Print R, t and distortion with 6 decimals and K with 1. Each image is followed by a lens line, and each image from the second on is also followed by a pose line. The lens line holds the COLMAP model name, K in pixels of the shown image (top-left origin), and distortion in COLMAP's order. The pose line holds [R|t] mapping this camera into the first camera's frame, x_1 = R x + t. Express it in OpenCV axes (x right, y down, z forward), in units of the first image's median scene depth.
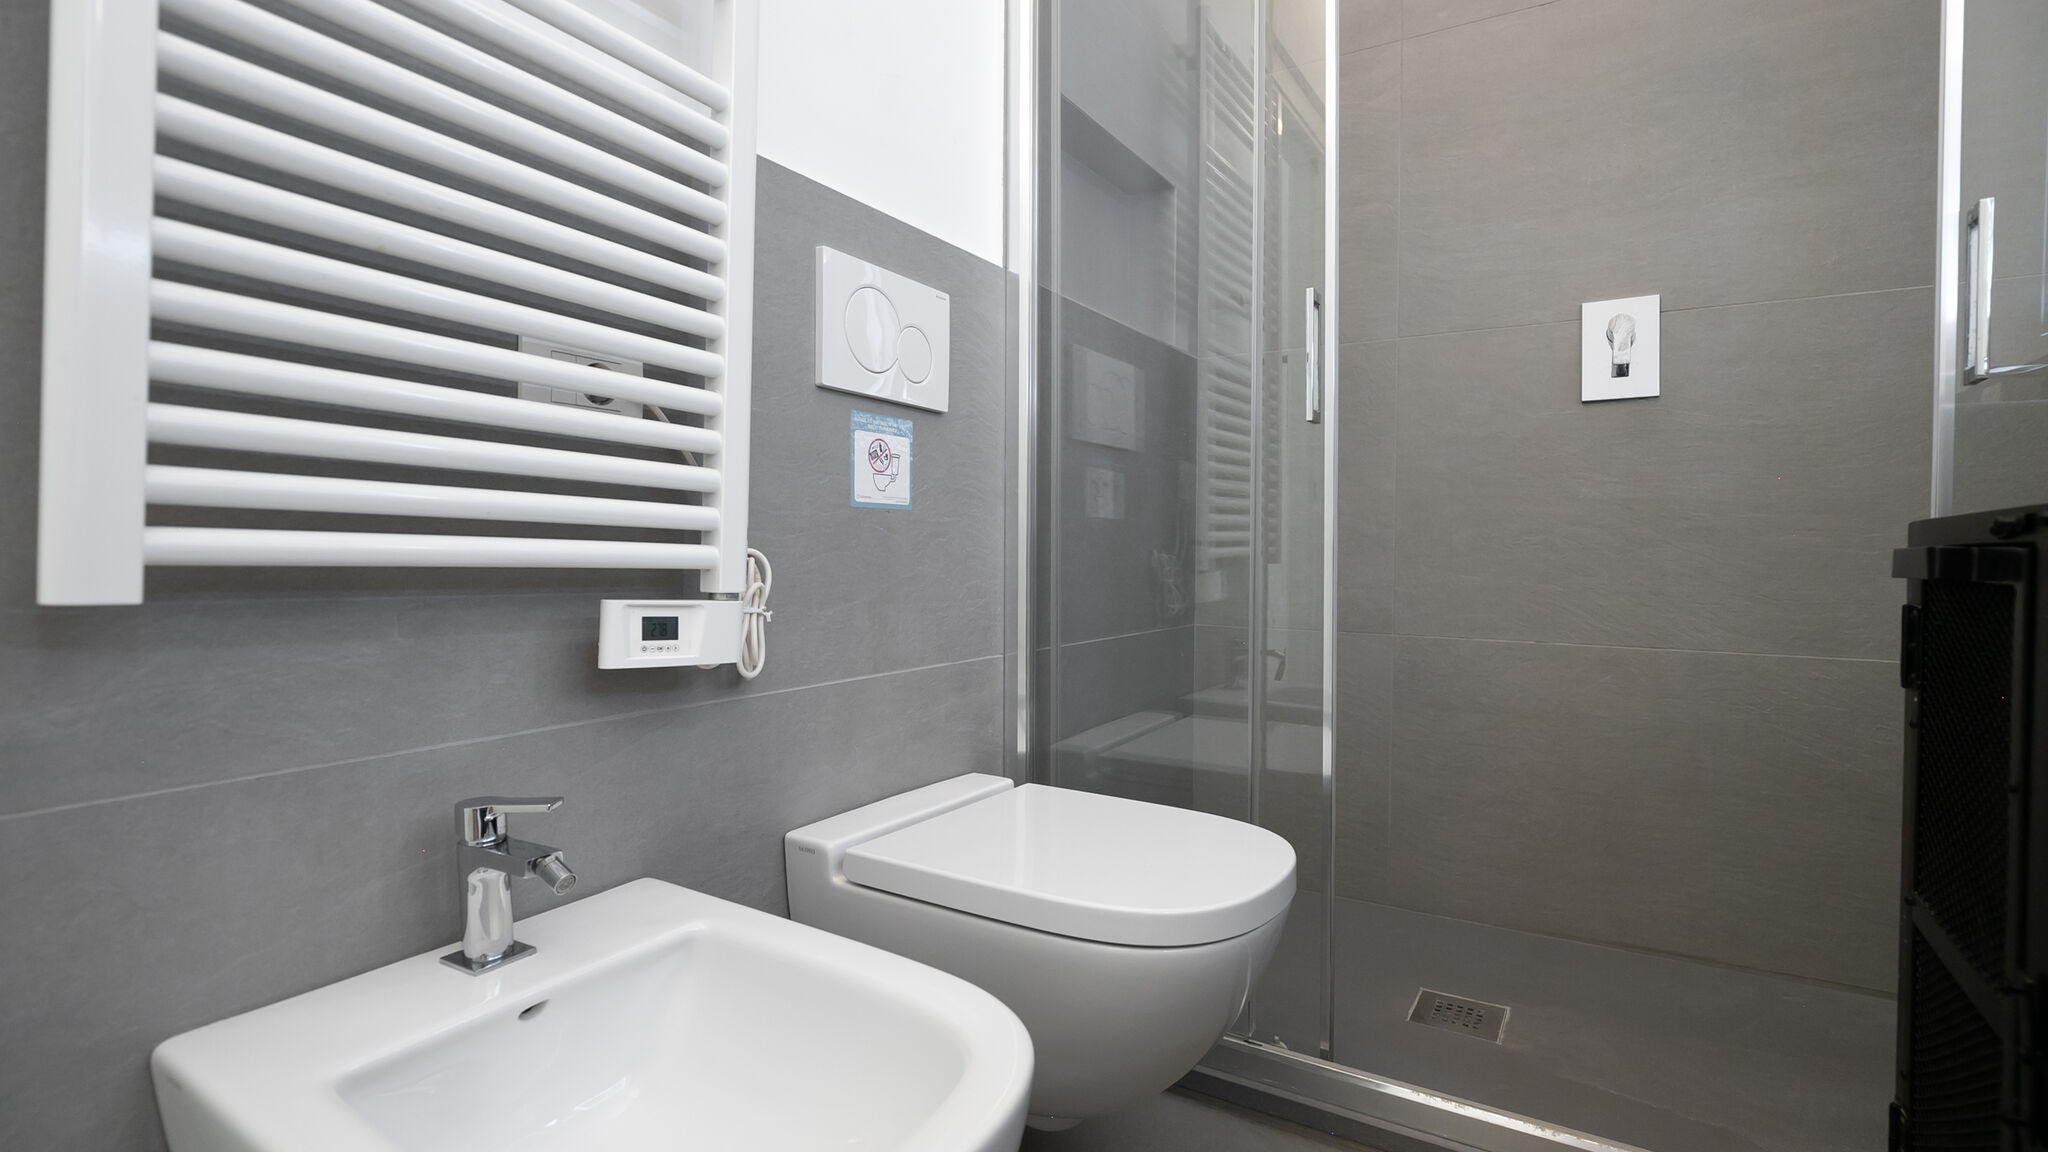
lens RADIAL K [[974.8, 0, 1018.5], [0, 974.8, 557.7], [0, 0, 1]] dist [-0.010223, -0.000002]
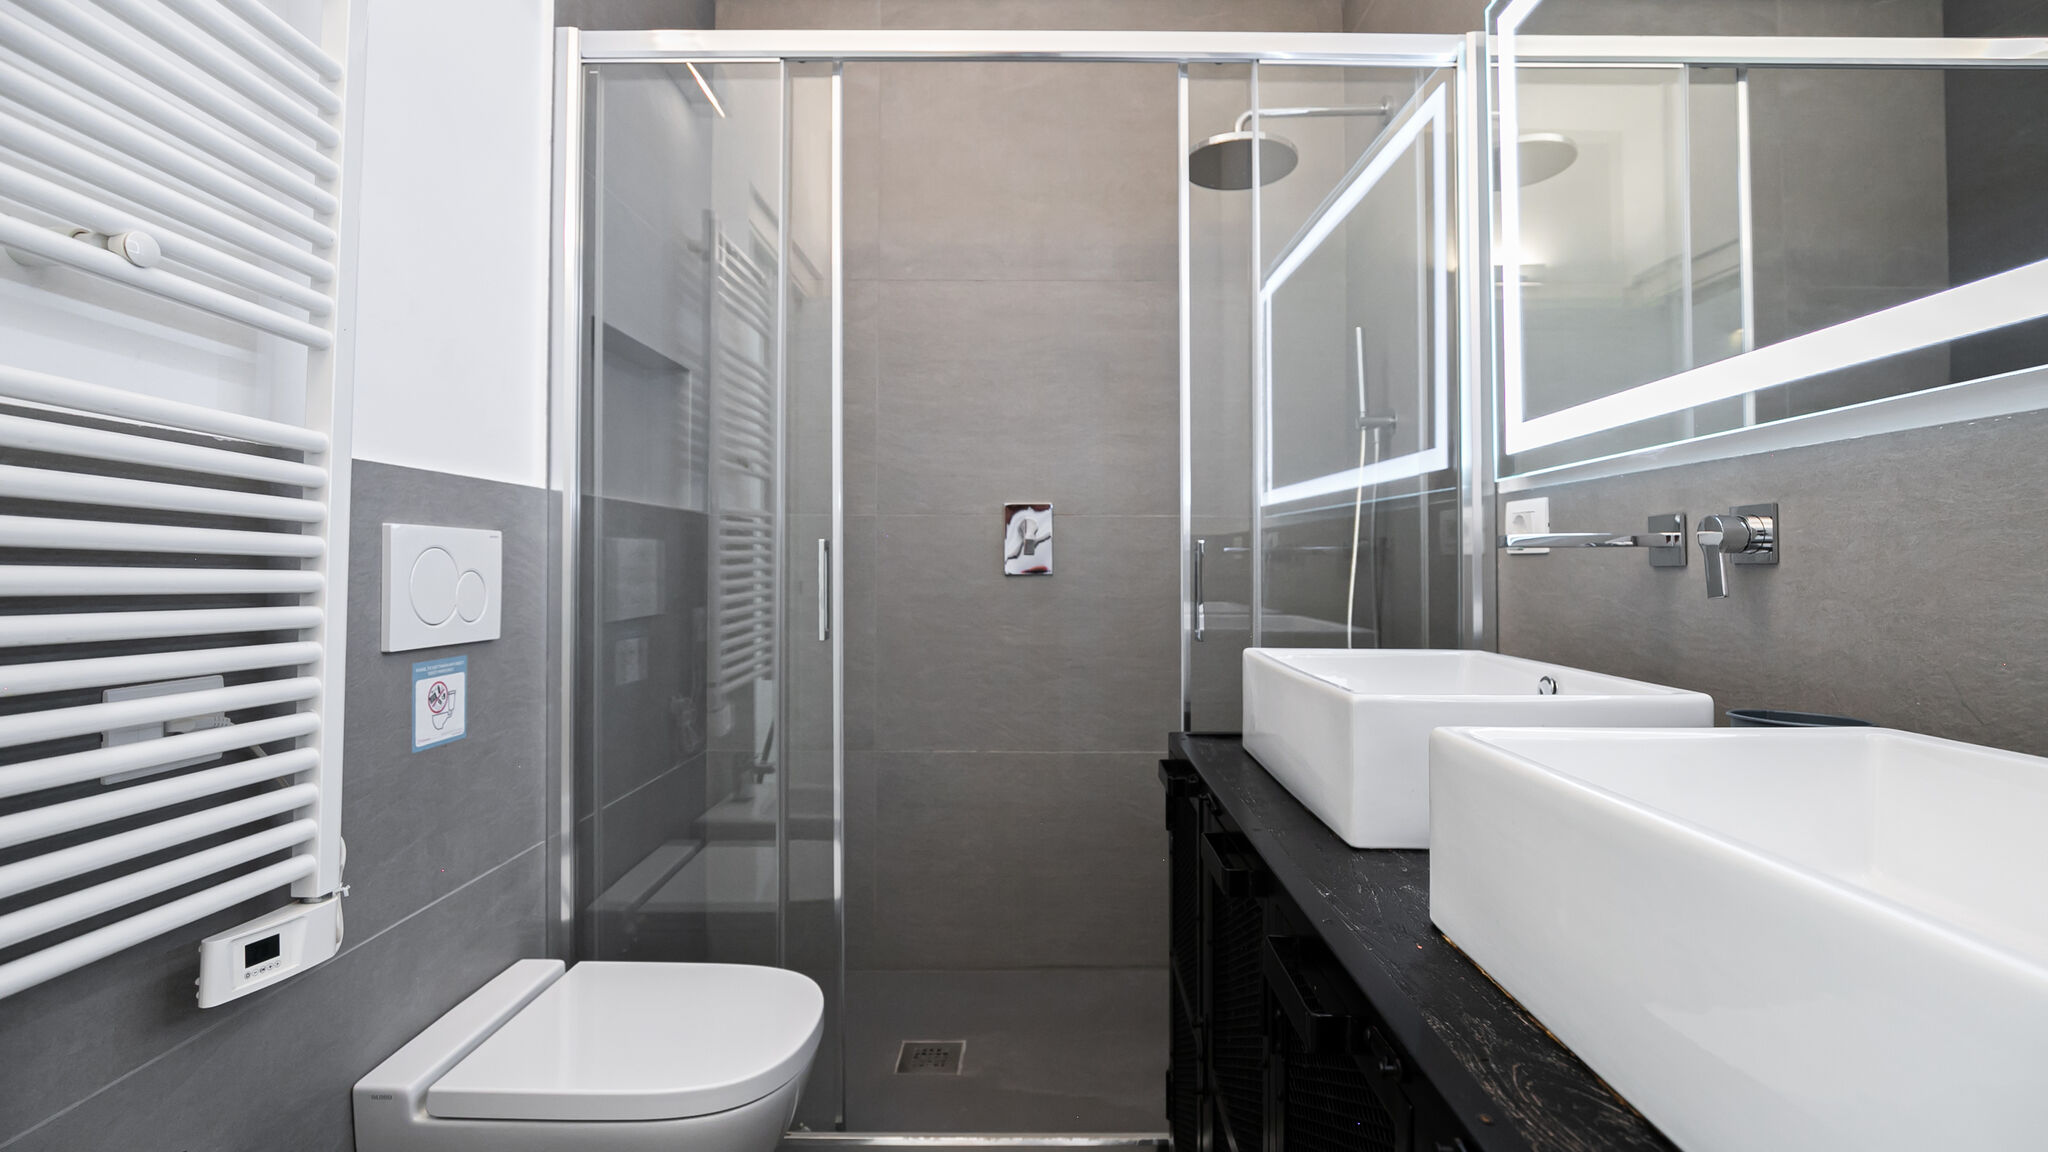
lens RADIAL K [[946.6, 0, 1047.2], [0, 946.6, 554.4], [0, 0, 1]] dist [-0.037075, 0.011296]
pose [[0.844186, 0.003065, 0.536042, -0.106139], [0.013595, 0.999540, -0.027126, -0.187832], [-0.535879, 0.030187, 0.843755, -0.195807]]
